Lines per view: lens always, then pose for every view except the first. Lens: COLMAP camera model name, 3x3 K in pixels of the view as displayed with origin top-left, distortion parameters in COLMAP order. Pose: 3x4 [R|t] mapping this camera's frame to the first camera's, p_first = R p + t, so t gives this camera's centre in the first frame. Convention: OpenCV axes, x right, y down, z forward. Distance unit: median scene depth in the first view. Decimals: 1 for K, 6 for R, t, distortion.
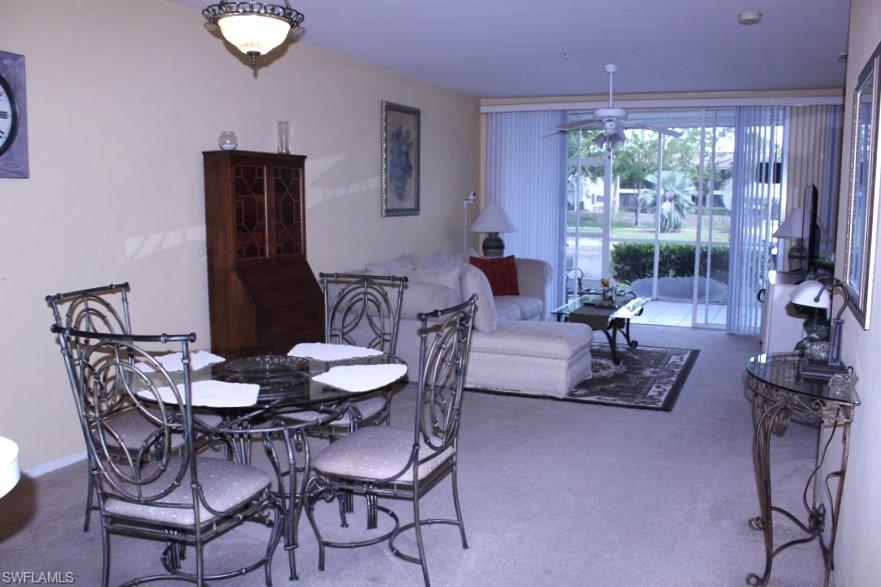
lens RADIAL K [[749.9, 0, 445.6], [0, 749.9, 294.1], [0, 0, 1]] dist [-0.176237, 0.165357]
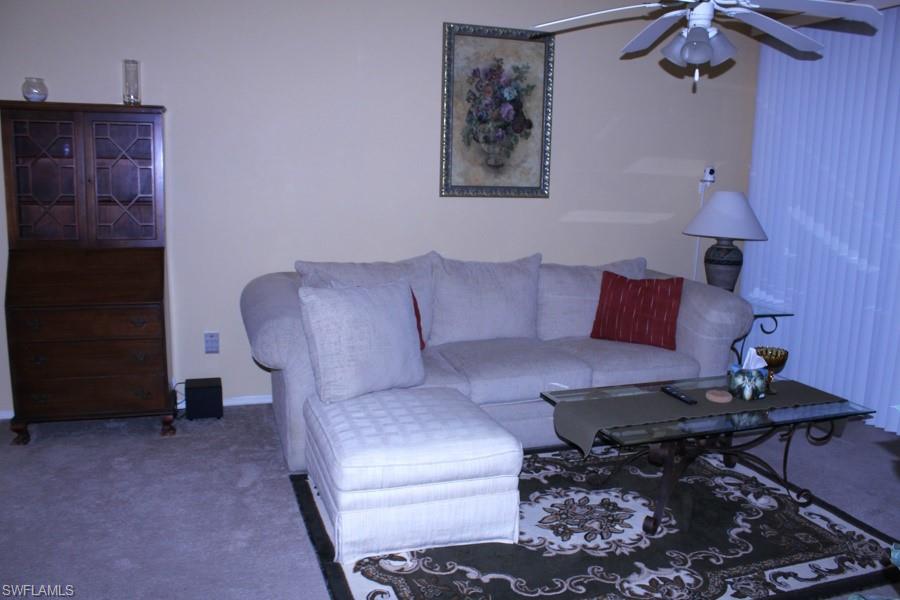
lens RADIAL K [[766.0, 0, 455.2], [0, 766.0, 300.7], [0, 0, 1]] dist [-0.176237, 0.165357]
pose [[0.692640, 0.141262, -0.707315, 0.581985], [-0.117552, 0.989631, 0.082532, -0.094815], [0.711640, 0.025982, 0.702064, 0.727680]]
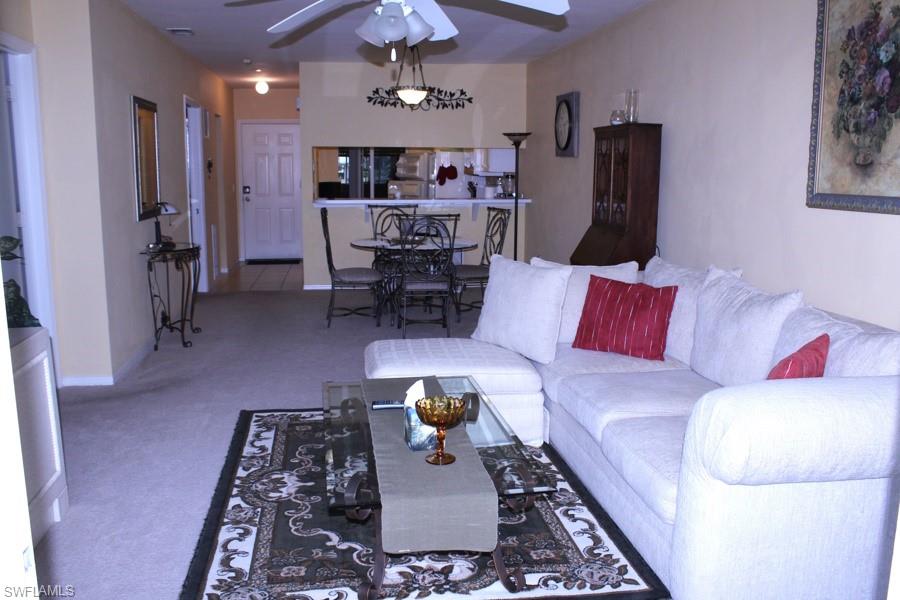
lens RADIAL K [[766.0, 0, 455.2], [0, 766.0, 300.7], [0, 0, 1]] dist [-0.176237, 0.165357]
pose [[-0.832541, 0.083818, -0.547586, 0.560328], [-0.081871, 0.959015, 0.271269, -0.220571], [0.547881, 0.270674, -0.791557, 1.773409]]
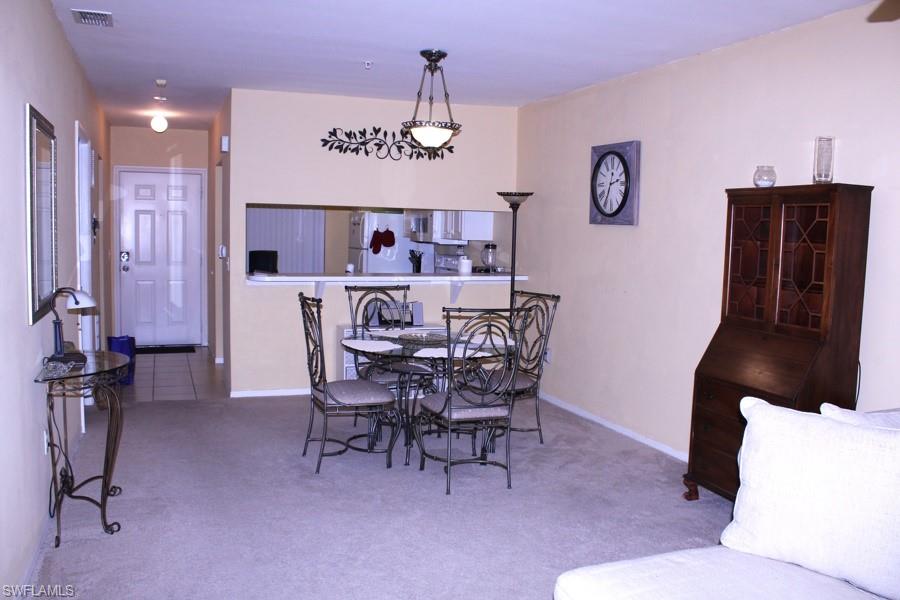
lens RADIAL K [[766.0, 0, 455.2], [0, 766.0, 300.7], [0, 0, 1]] dist [-0.176237, 0.165357]
pose [[-0.691639, 0.041811, -0.721032, 0.535343], [-0.121131, 0.977467, 0.172874, -0.164385], [0.712013, 0.206906, -0.670990, 1.270697]]
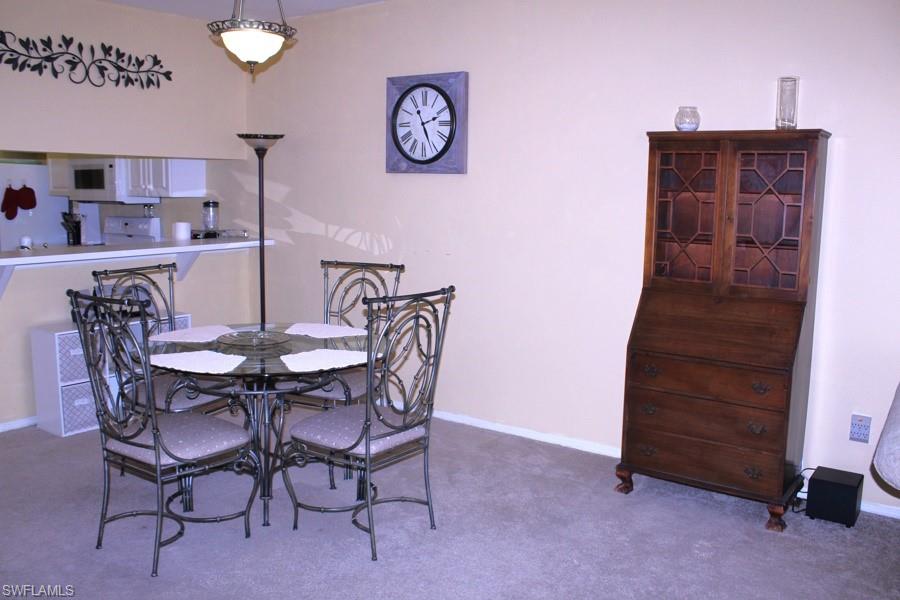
lens RADIAL K [[766.0, 0, 455.2], [0, 766.0, 300.7], [0, 0, 1]] dist [-0.176237, 0.165357]
pose [[-0.180685, 0.132480, -0.974578, 0.479685], [-0.140731, 0.977209, 0.158928, -0.109556], [0.973421, 0.165869, -0.157923, 0.868228]]
